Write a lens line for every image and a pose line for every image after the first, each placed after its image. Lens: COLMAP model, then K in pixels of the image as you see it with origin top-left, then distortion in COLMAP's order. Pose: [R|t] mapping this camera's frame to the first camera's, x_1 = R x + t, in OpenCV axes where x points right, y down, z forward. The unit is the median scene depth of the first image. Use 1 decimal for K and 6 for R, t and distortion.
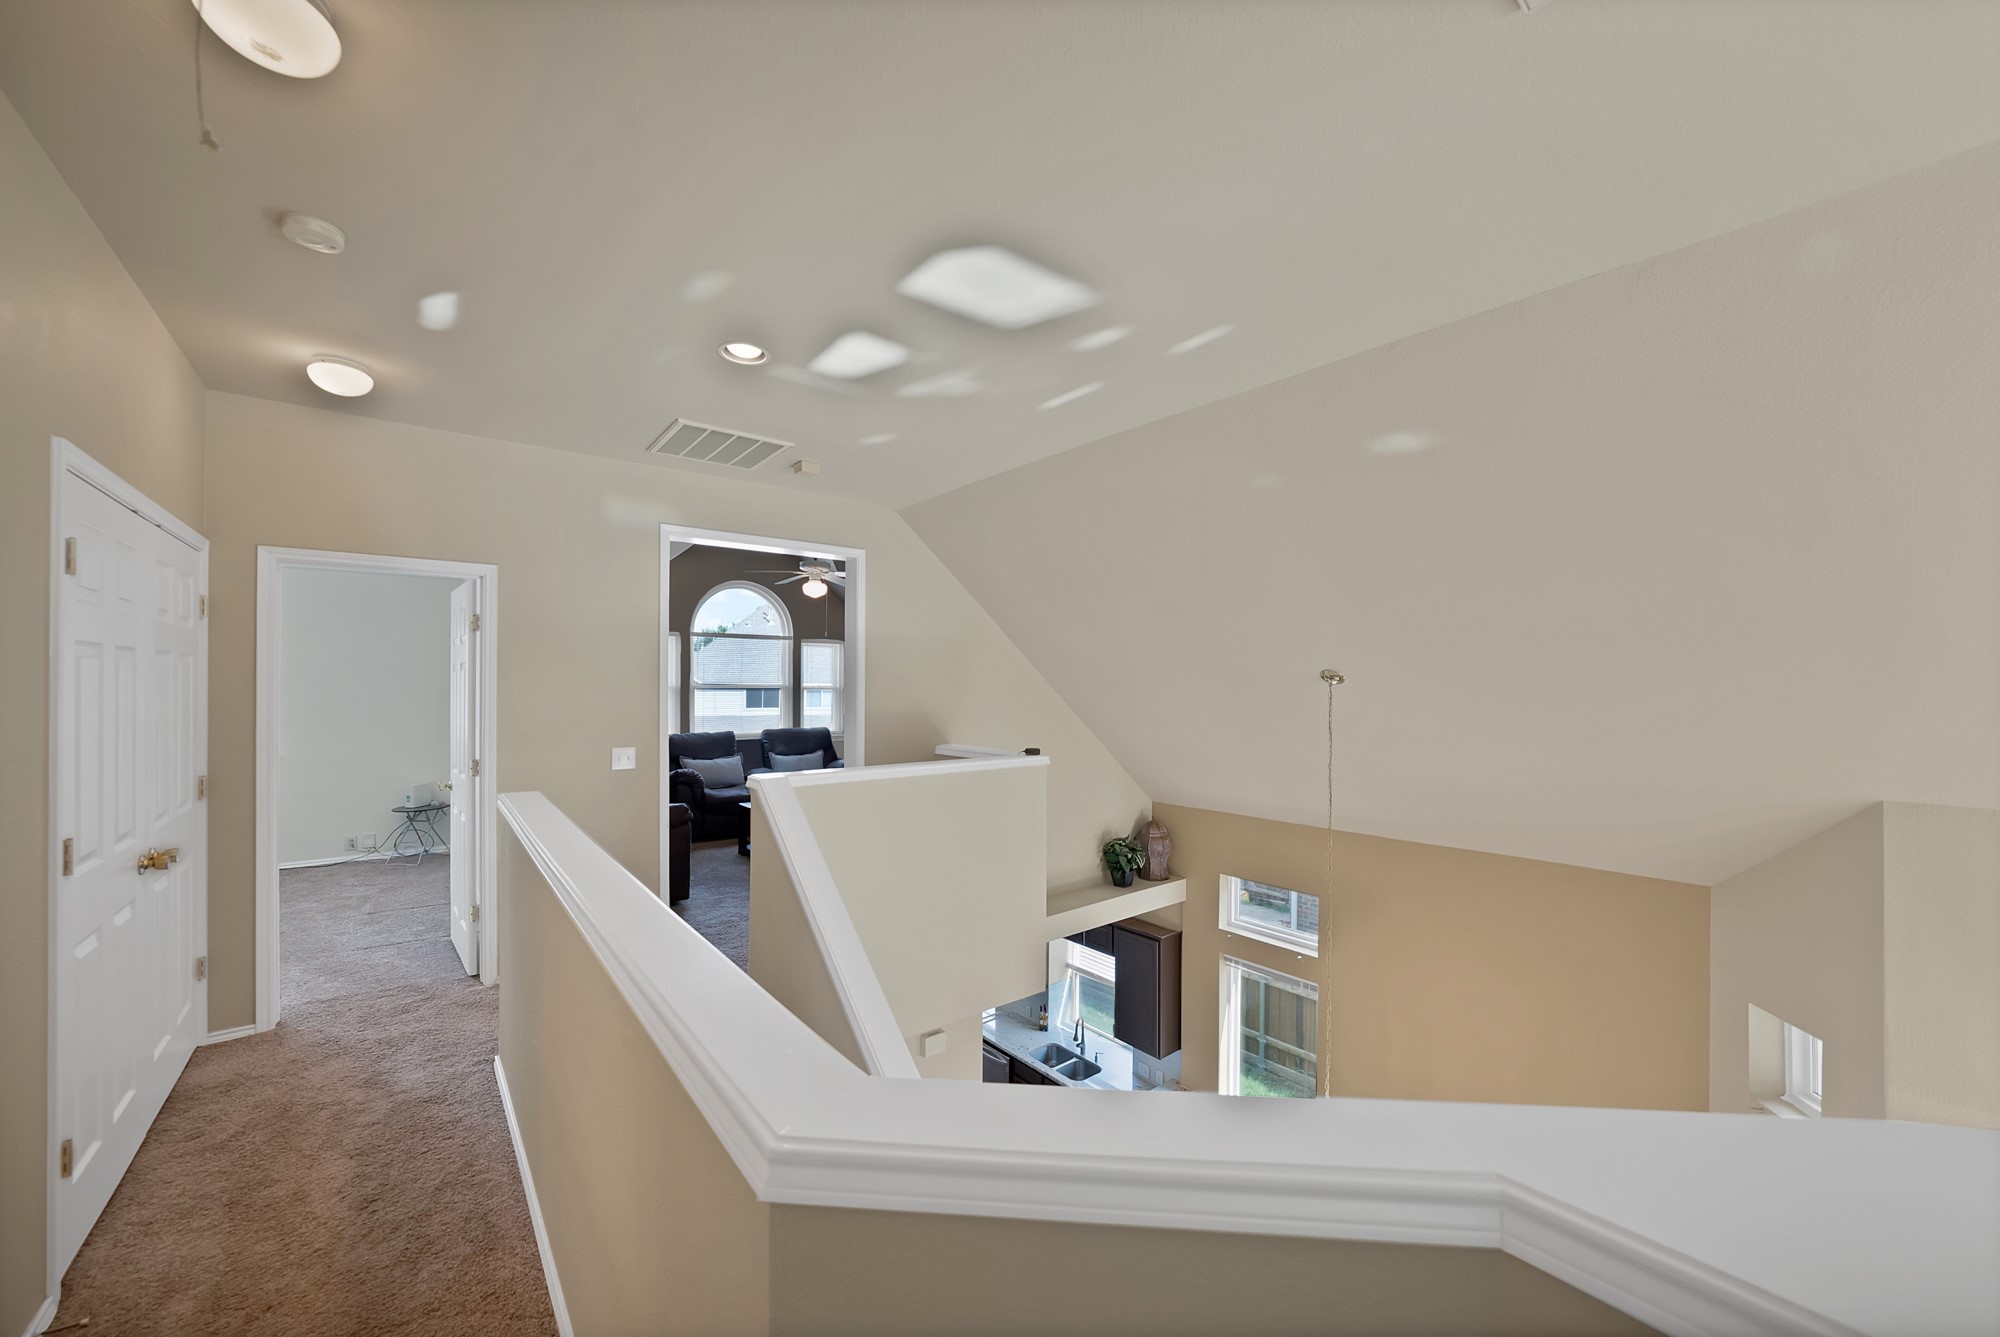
lens RADIAL K [[729.7, 0, 998.2], [0, 729.7, 674.7], [0, 0, 1]] dist [-0.018719, 0.000045]
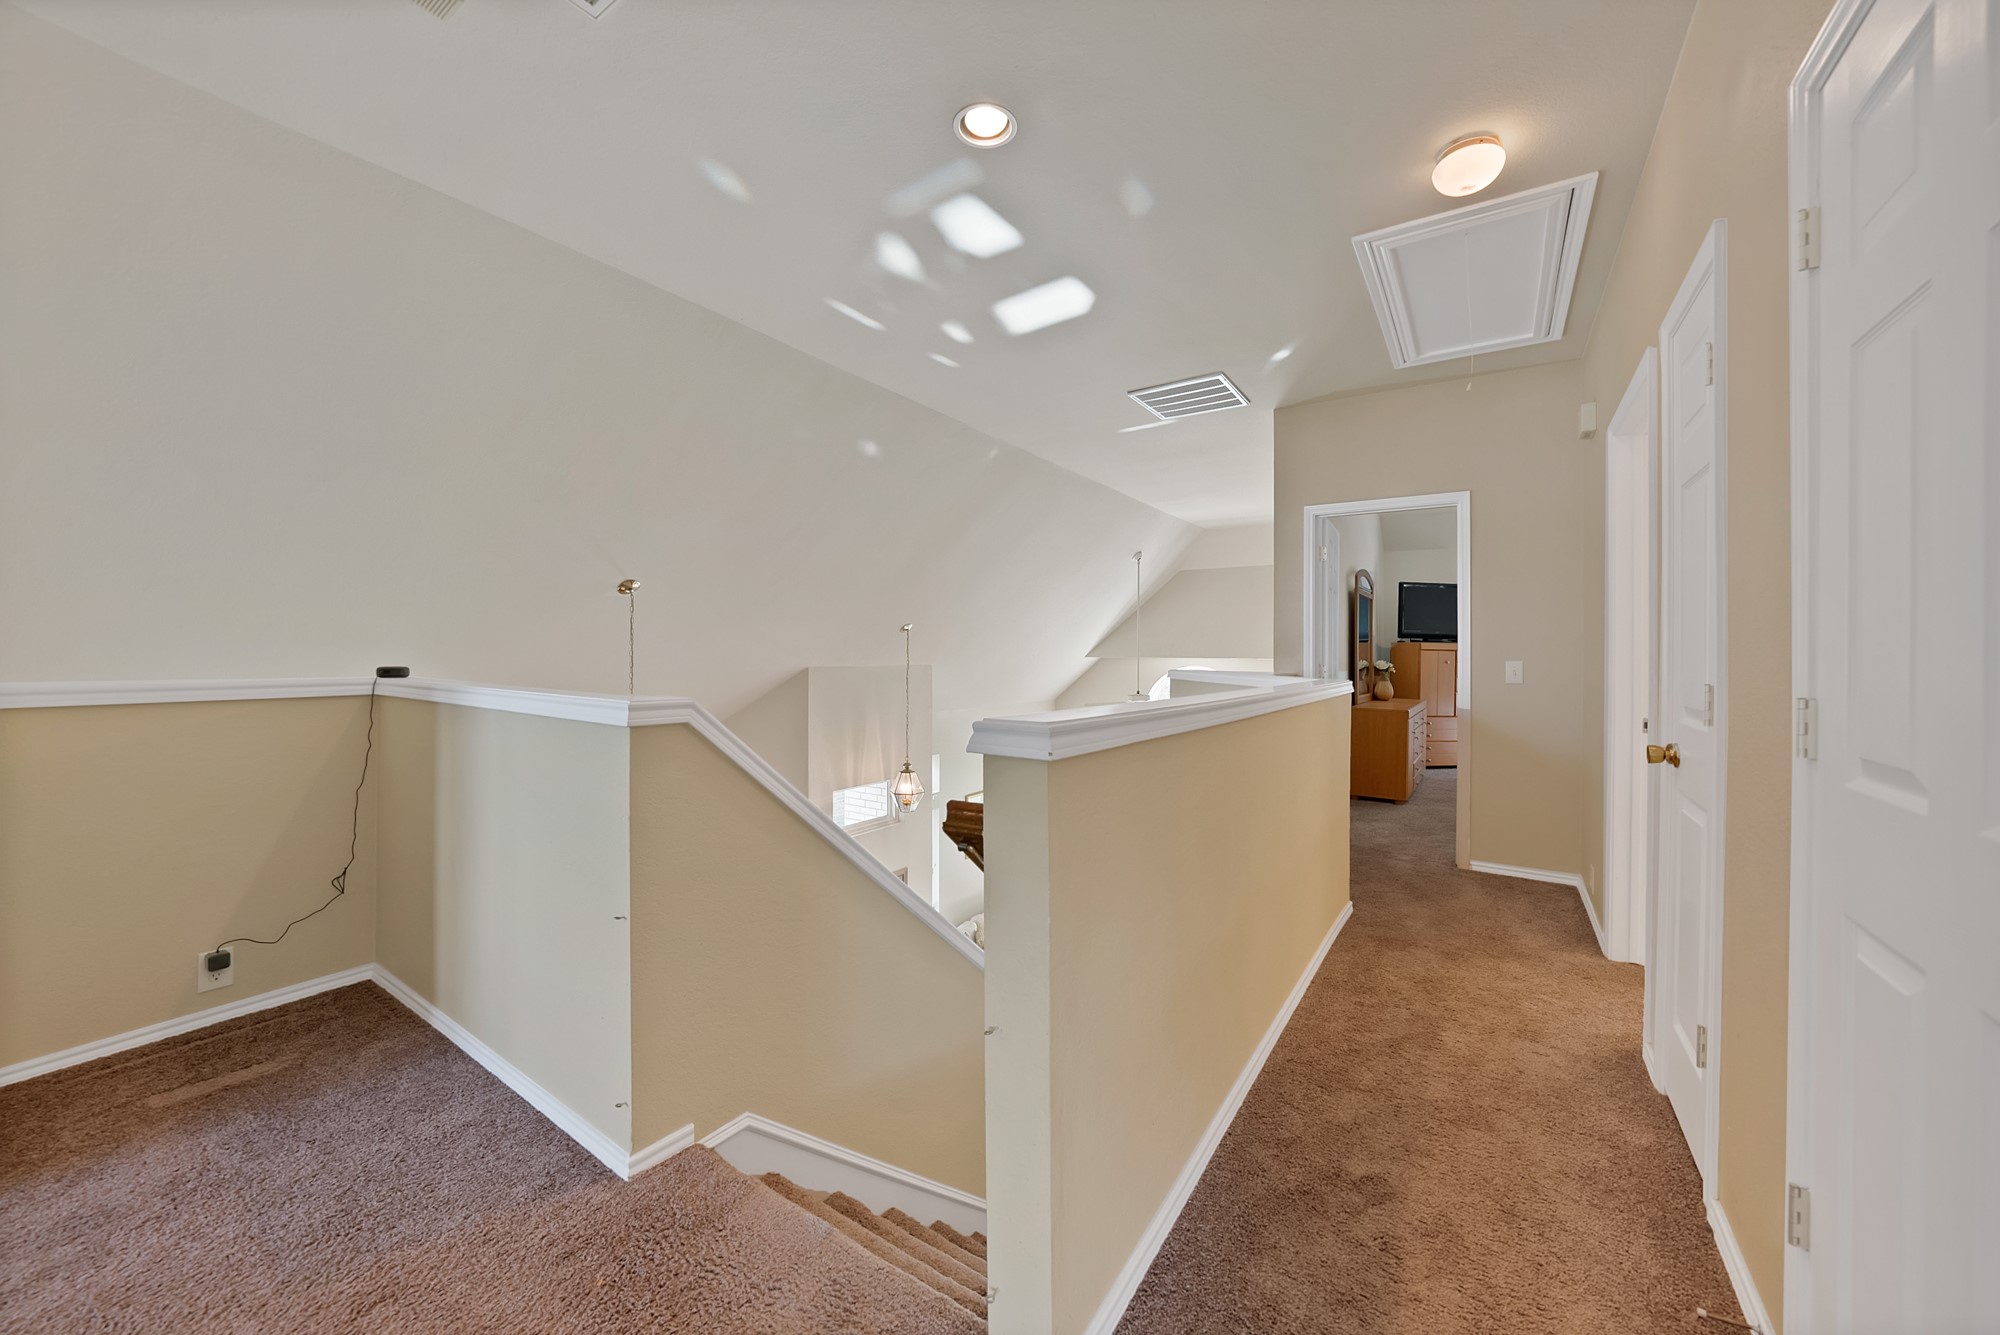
lens RADIAL K [[729.7, 0, 999.3], [0, 729.7, 661.3], [0, 0, 1]] dist [-0.018719, 0.000045]
pose [[-0.285685, -0.008259, 0.958288, -1.216727], [-0.008696, 0.999944, 0.006025, 0.166448], [-0.958284, -0.006612, -0.285741, 1.290479]]
